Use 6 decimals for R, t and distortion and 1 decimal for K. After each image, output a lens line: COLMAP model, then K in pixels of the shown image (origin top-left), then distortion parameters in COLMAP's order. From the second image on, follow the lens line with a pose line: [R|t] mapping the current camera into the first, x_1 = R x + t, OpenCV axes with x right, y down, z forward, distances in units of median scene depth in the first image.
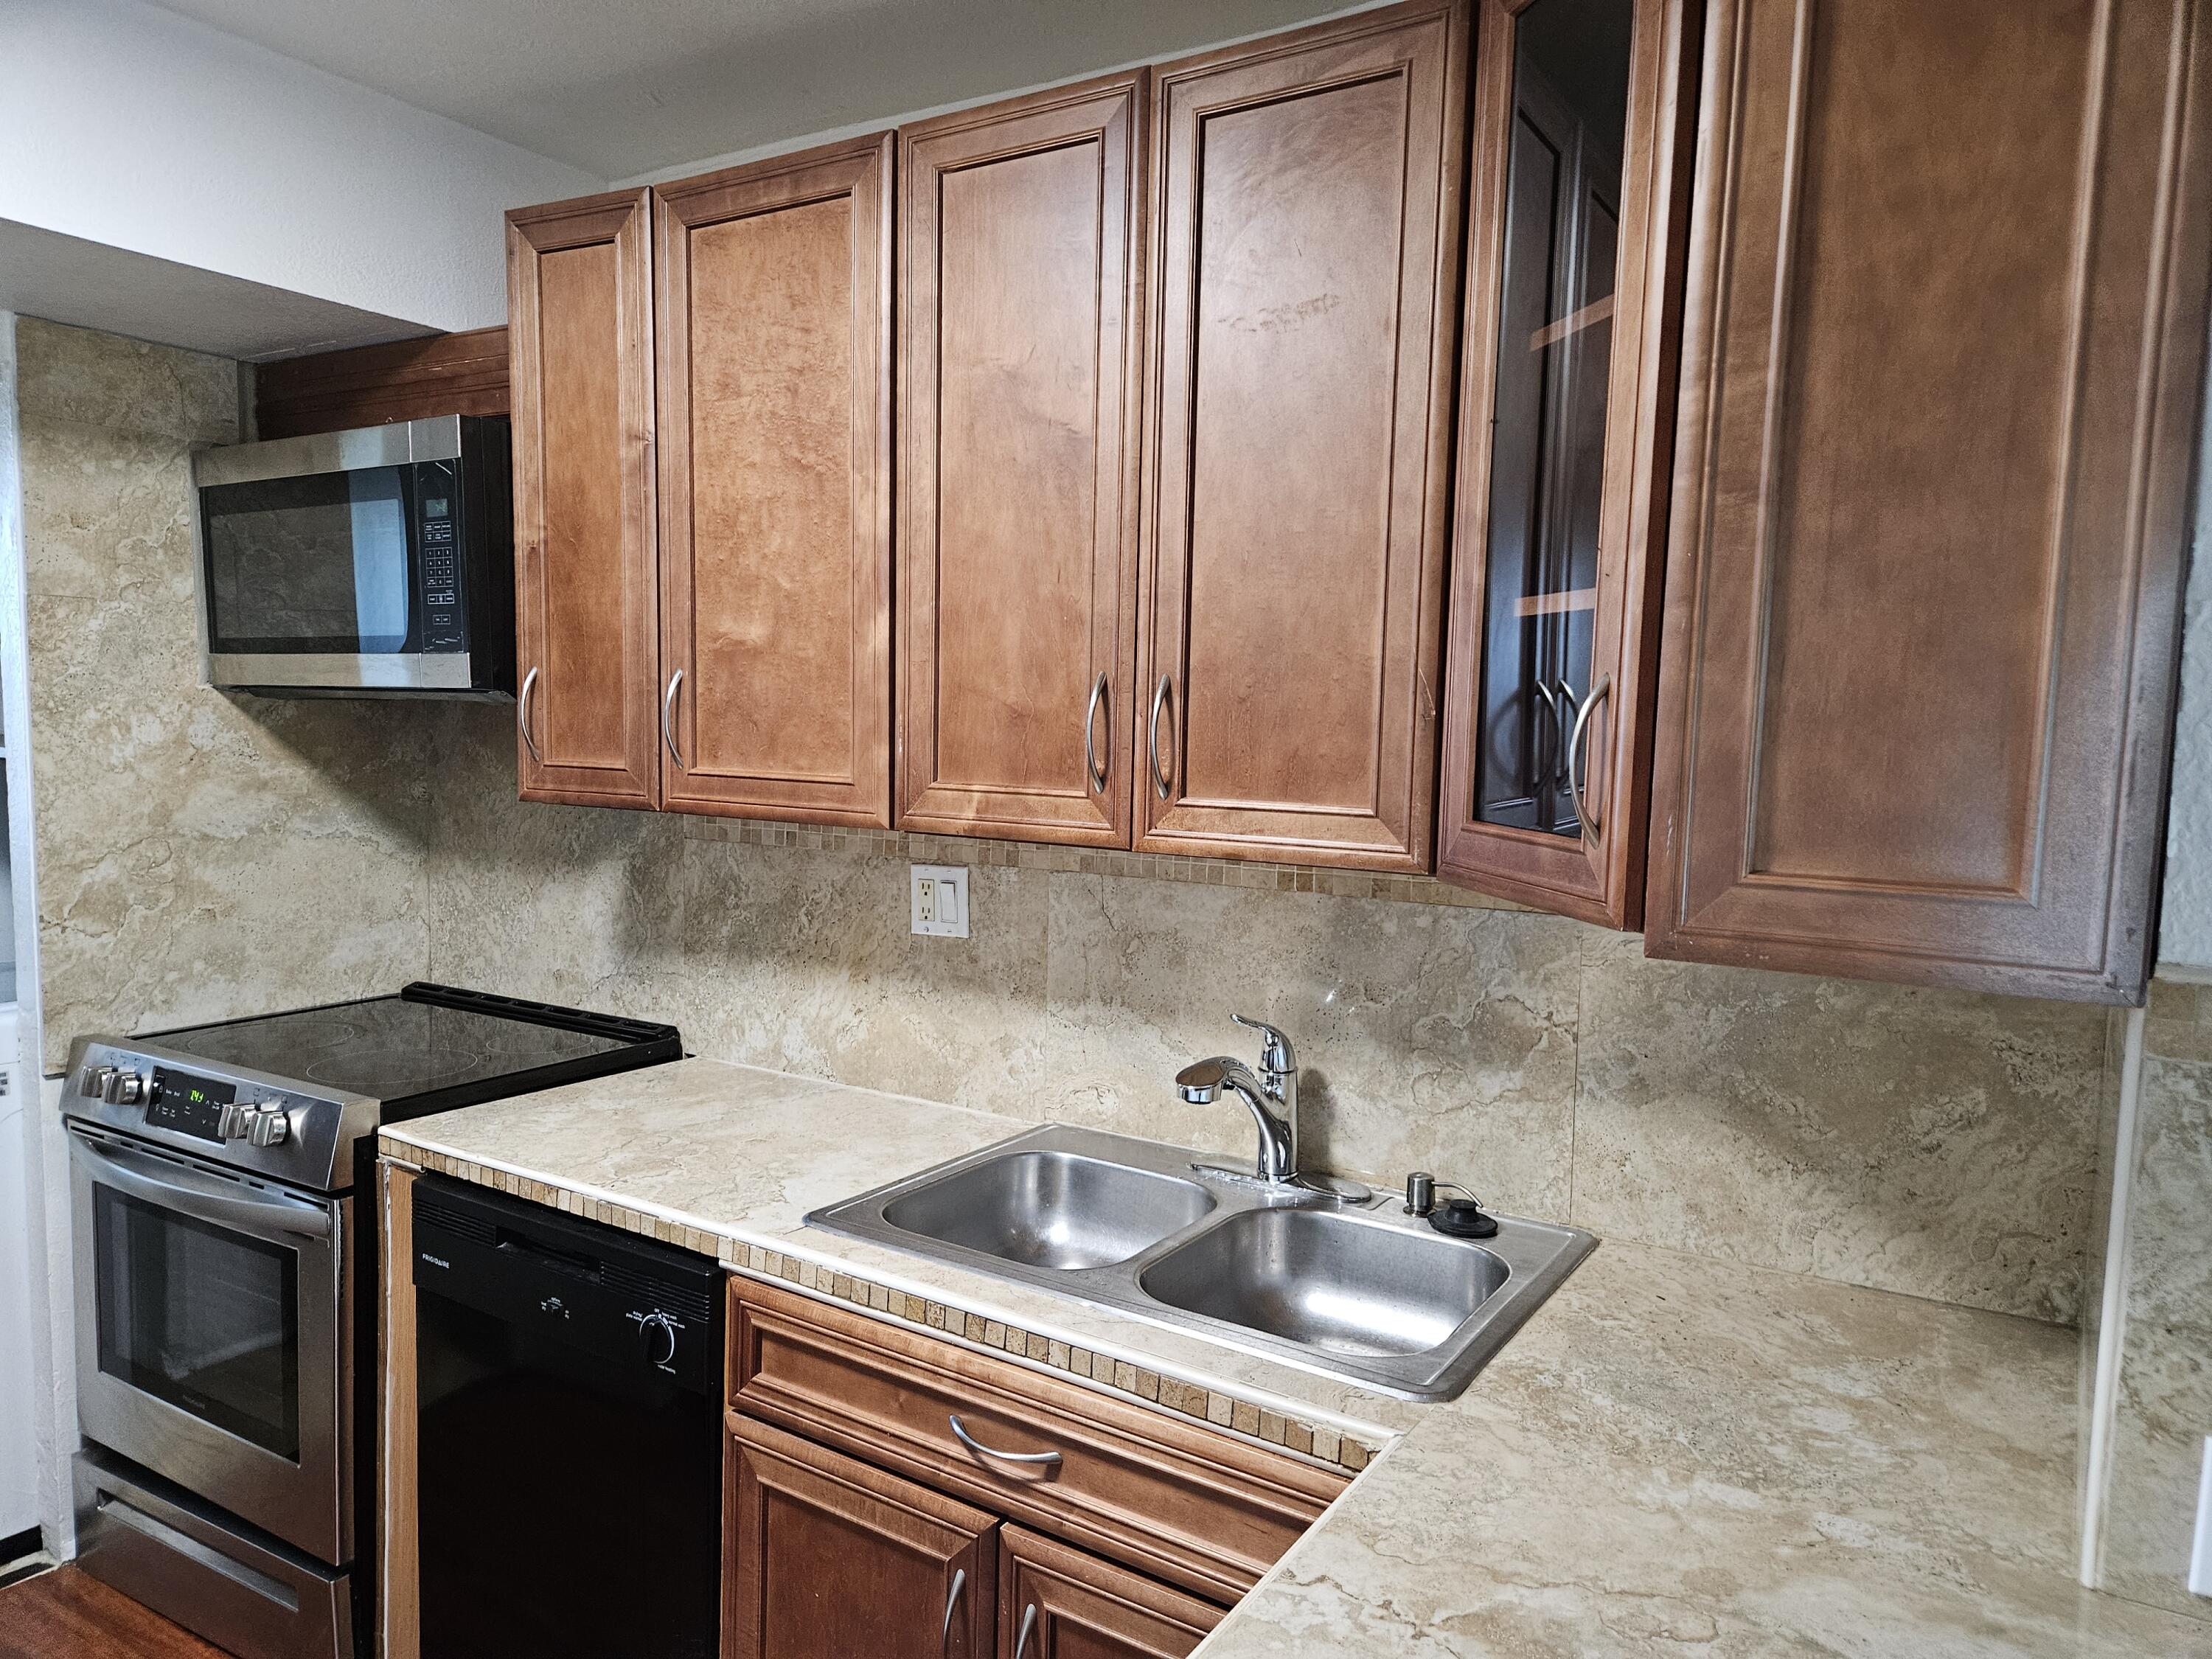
lens RADIAL K [[1483.2, 0, 1097.0], [0, 1483.2, 823.9], [0, 0, 1]] dist [0.073511, -0.060739]
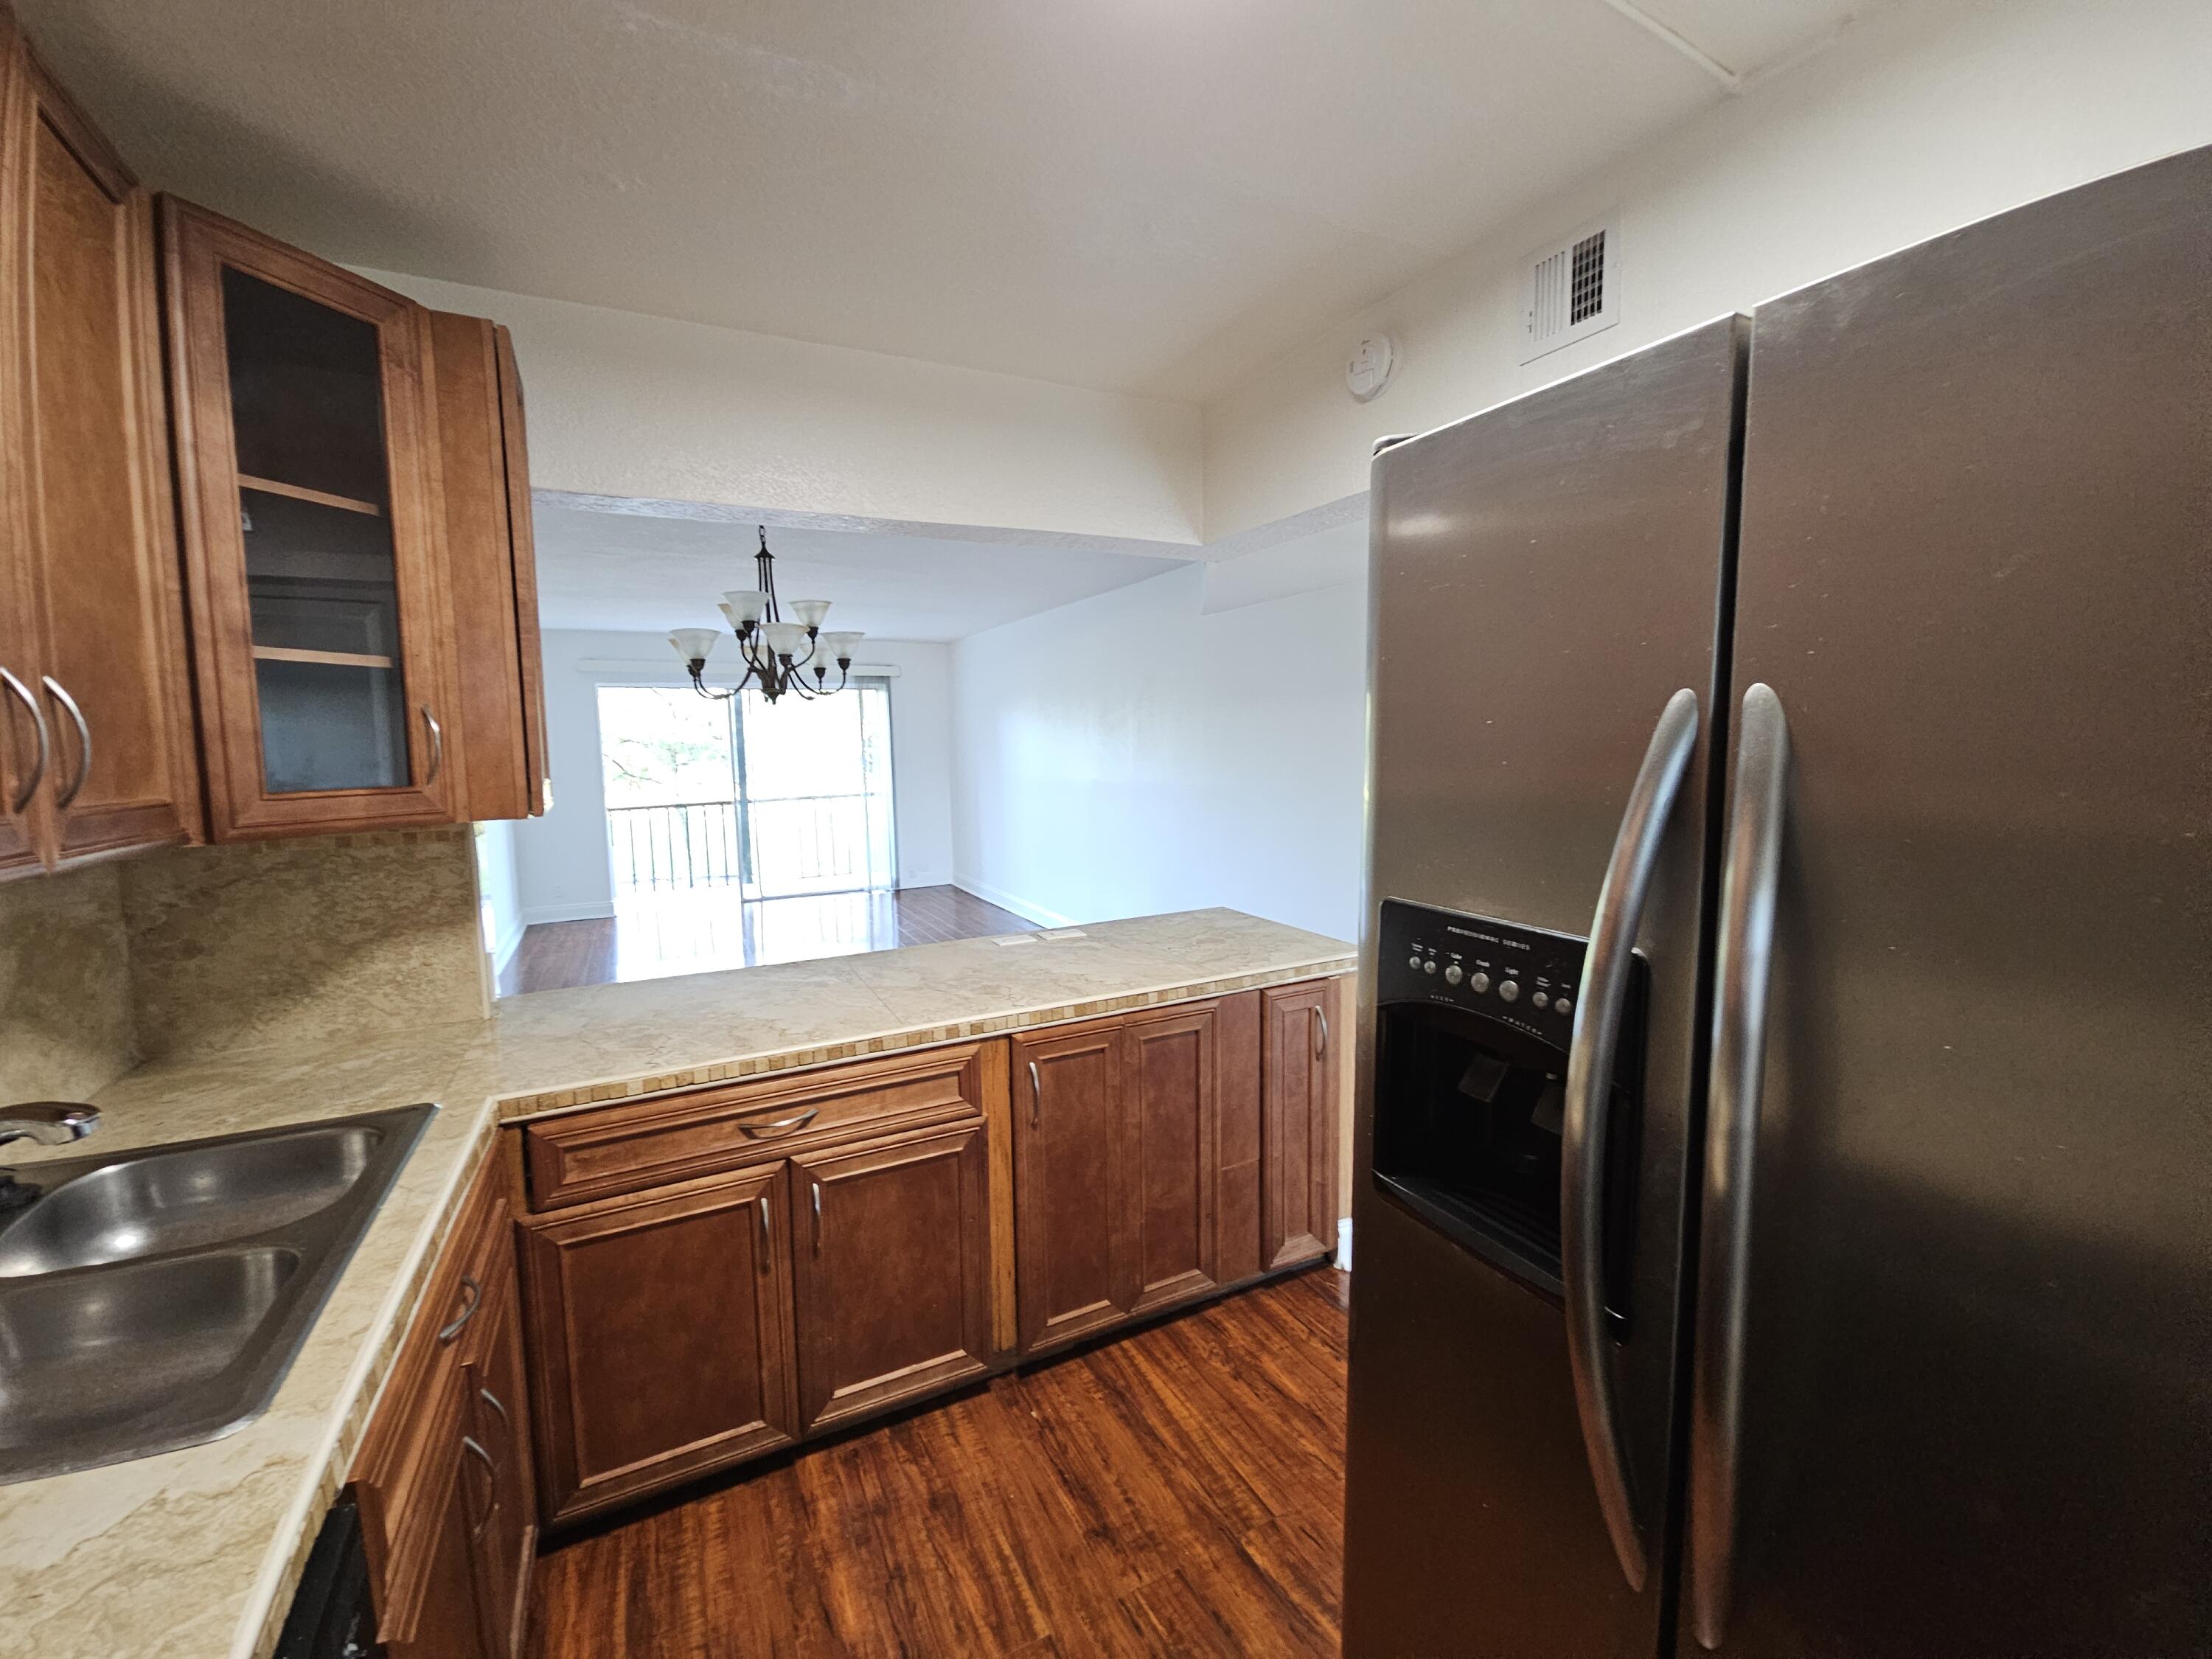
lens RADIAL K [[907.3, 0, 1095.9], [0, 907.3, 818.3], [0, 0, 1]] dist [0.009414, -0.006270]
pose [[-0.860924, -0.048654, 0.506402, -0.458173], [0.041593, 0.985352, 0.165383, -0.045251], [-0.507031, 0.163445, -0.846289, 0.680902]]
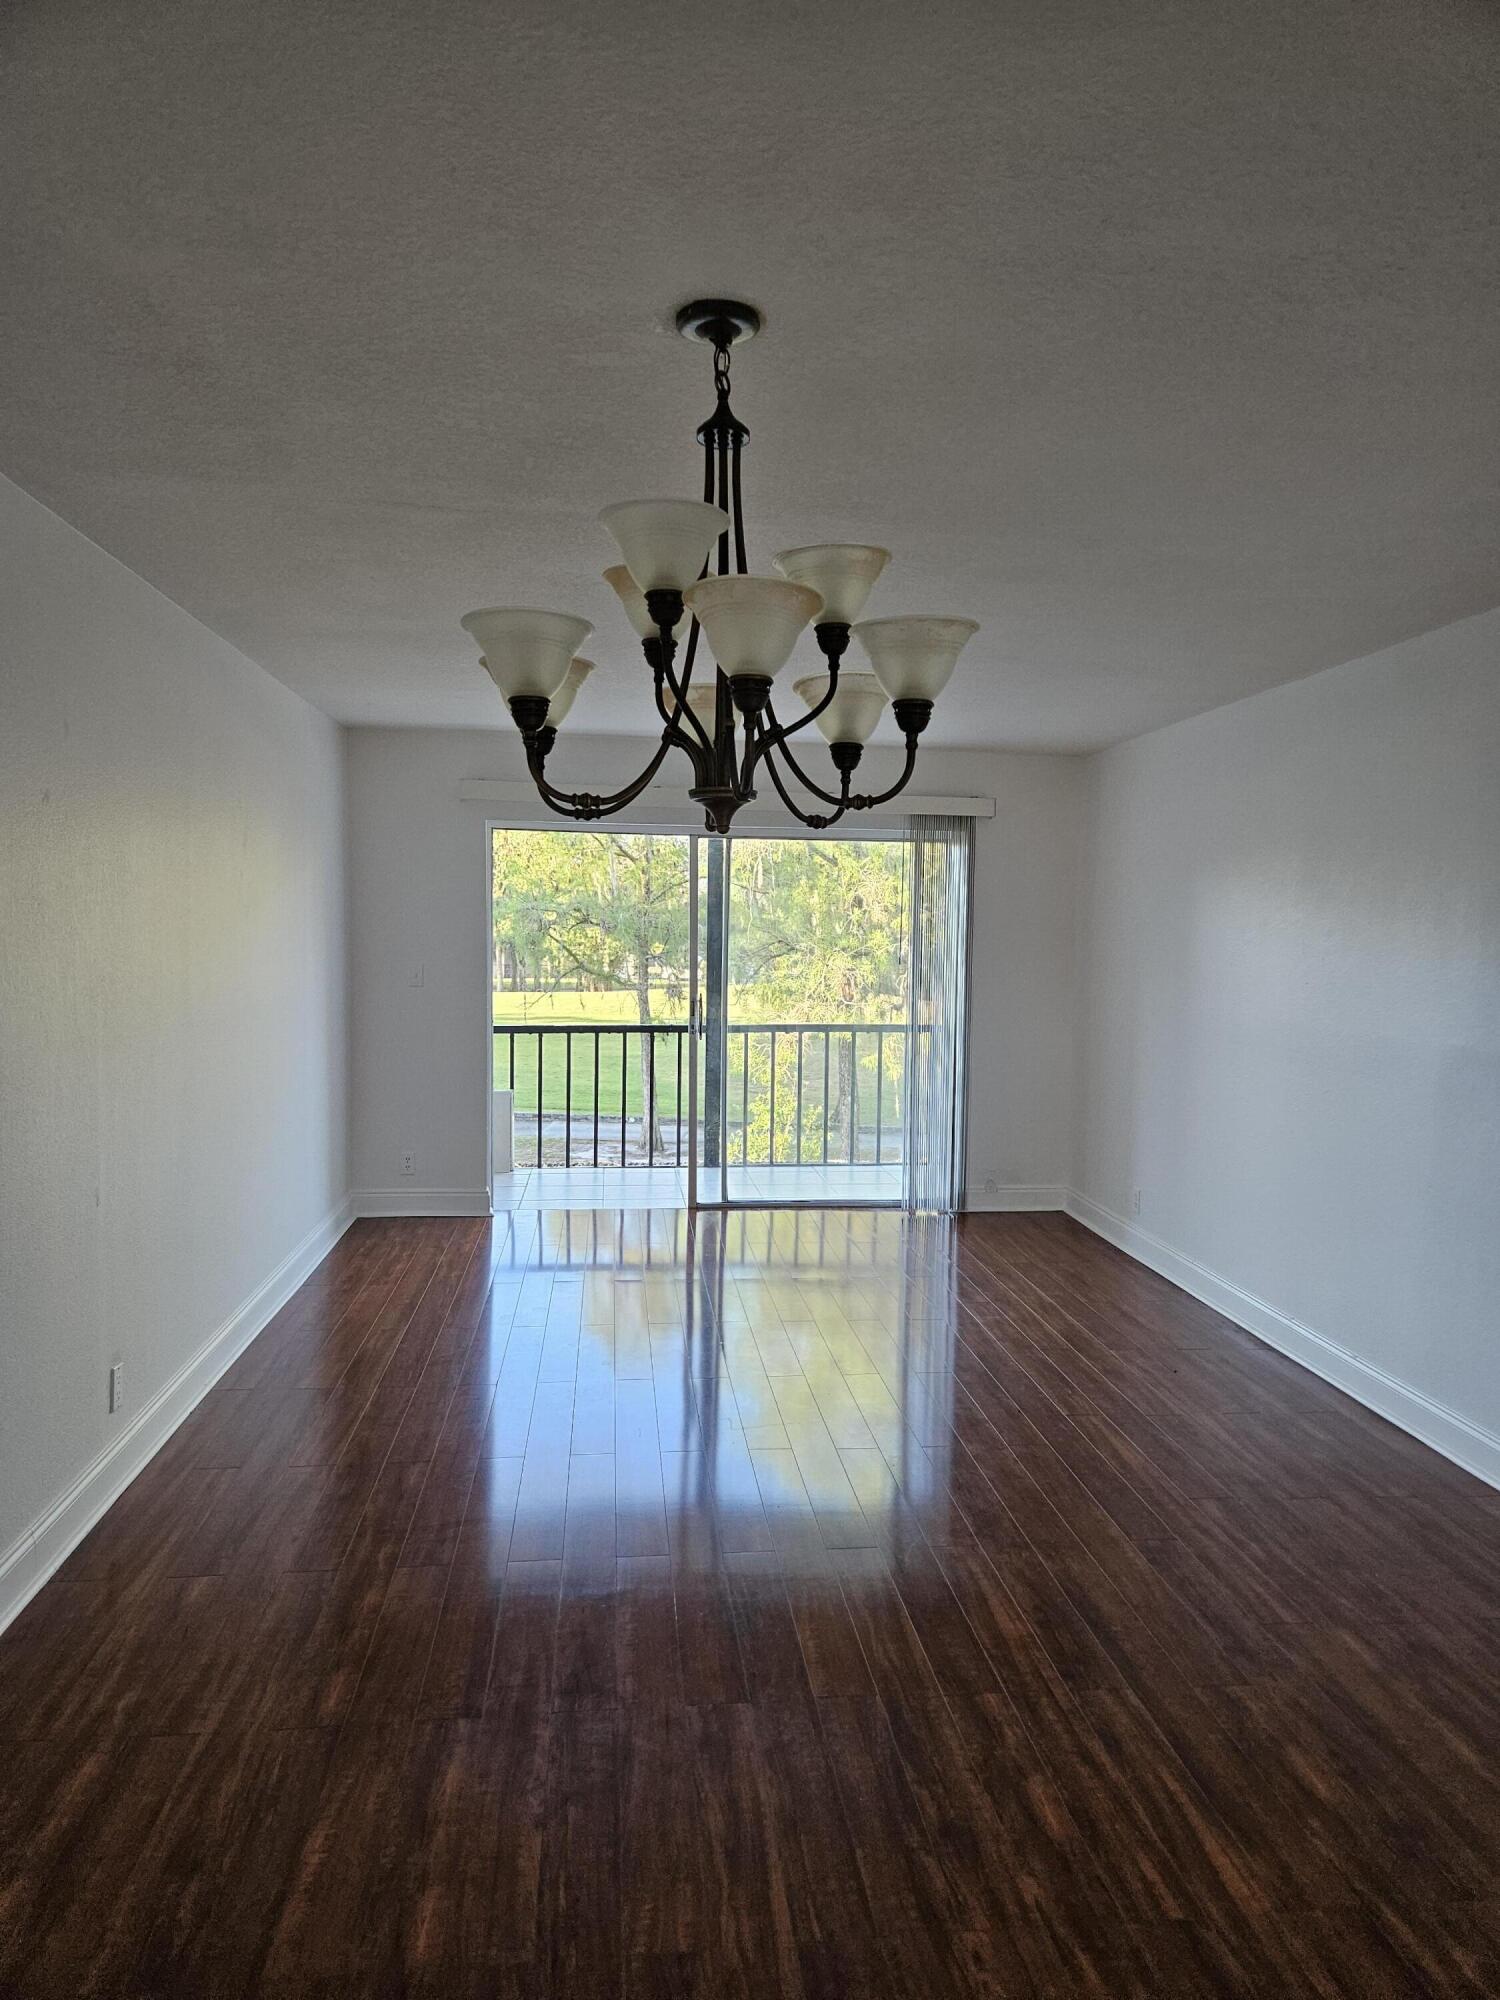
lens RADIAL K [[1341.1, 0, 790.2], [0, 1341.1, 1015.5], [0, 0, 1]] dist [0.073511, -0.060739]
pose [[-0.644382, -0.079417, 0.760569, 0.002548], [0.027302, 0.991569, 0.126669, -0.003818], [-0.764216, 0.102388, -0.636781, 0.249783]]
